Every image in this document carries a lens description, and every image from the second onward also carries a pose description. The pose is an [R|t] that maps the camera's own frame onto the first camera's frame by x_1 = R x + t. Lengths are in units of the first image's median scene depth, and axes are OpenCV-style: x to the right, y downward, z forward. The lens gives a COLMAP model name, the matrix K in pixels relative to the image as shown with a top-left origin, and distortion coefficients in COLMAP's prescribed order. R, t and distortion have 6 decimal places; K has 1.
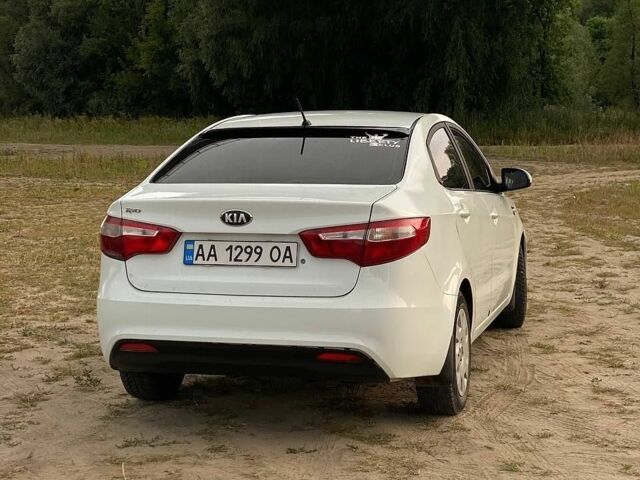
lens RADIAL K [[1262.4, 0, 320.0], [0, 1262.4, 240.0], [0, 0, 1]] dist [0.146721, -0.049490]
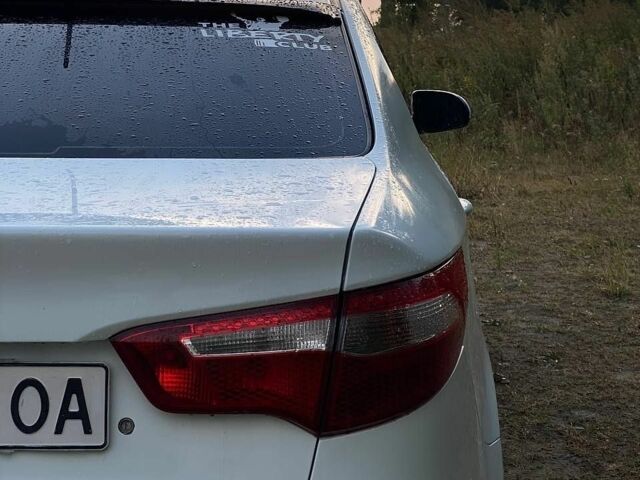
lens RADIAL K [[1262.4, 0, 320.0], [0, 1262.4, 240.0], [0, 0, 1]] dist [0.146721, -0.049490]
pose [[0.970708, -0.034605, 0.237756, -0.039291], [0.017989, 0.997264, 0.071703, -0.048686], [-0.239587, -0.065326, 0.968675, 0.695440]]
